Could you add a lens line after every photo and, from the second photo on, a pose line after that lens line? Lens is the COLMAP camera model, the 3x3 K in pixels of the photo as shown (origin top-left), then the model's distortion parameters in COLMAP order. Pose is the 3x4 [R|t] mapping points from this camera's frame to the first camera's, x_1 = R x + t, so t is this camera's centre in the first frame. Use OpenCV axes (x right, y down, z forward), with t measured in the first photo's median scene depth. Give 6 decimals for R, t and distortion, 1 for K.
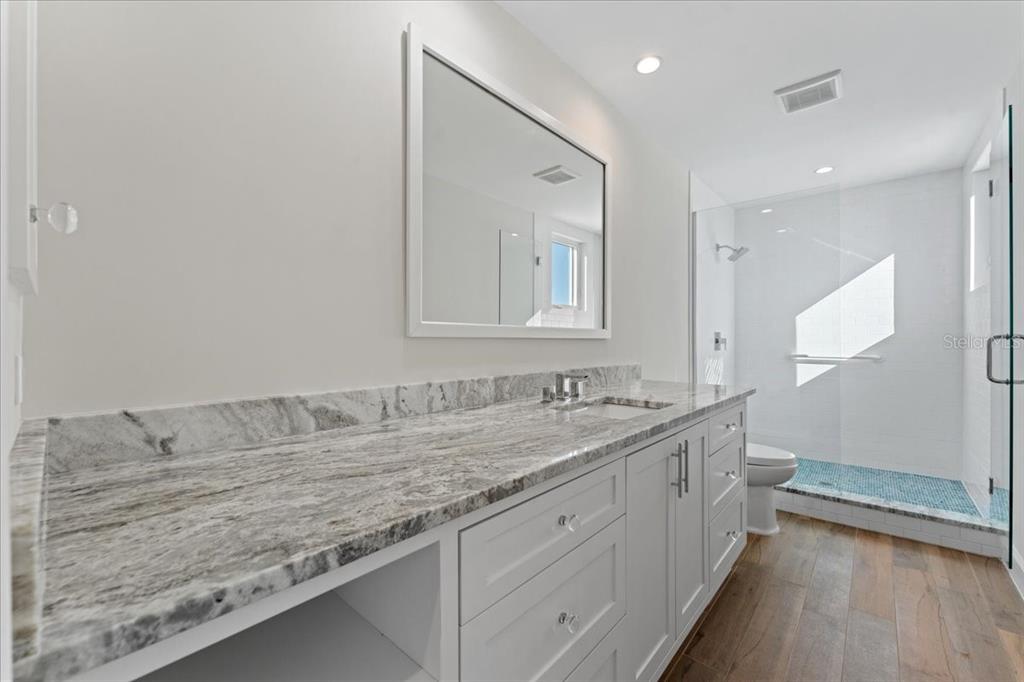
lens RADIAL K [[410.8, 0, 514.1], [0, 410.8, 344.0], [0, 0, 1]] dist [0.002801, -0.001795]
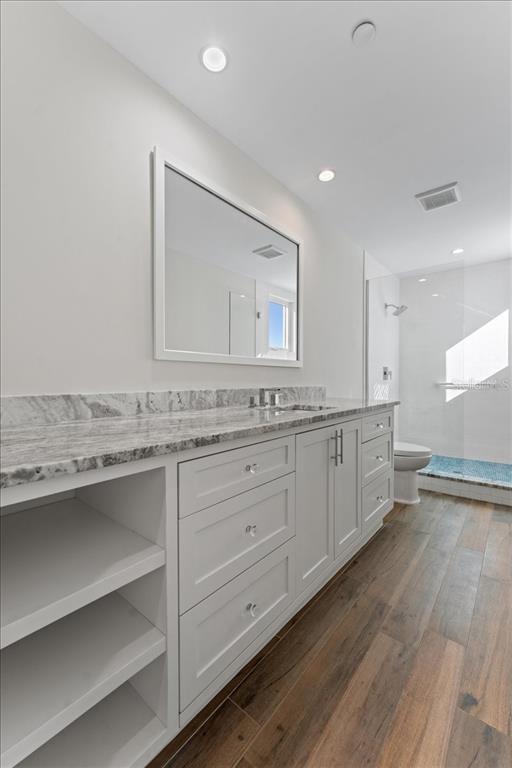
lens RADIAL K [[308.1, 0, 255.5], [0, 308.1, 383.8], [0, 0, 1]] dist [0.002801, -0.001795]
pose [[0.999450, 0.000637, 0.033167, 0.051931], [-0.001120, 0.999894, 0.014533, 0.041138], [-0.033154, -0.014562, 0.999344, -0.097452]]
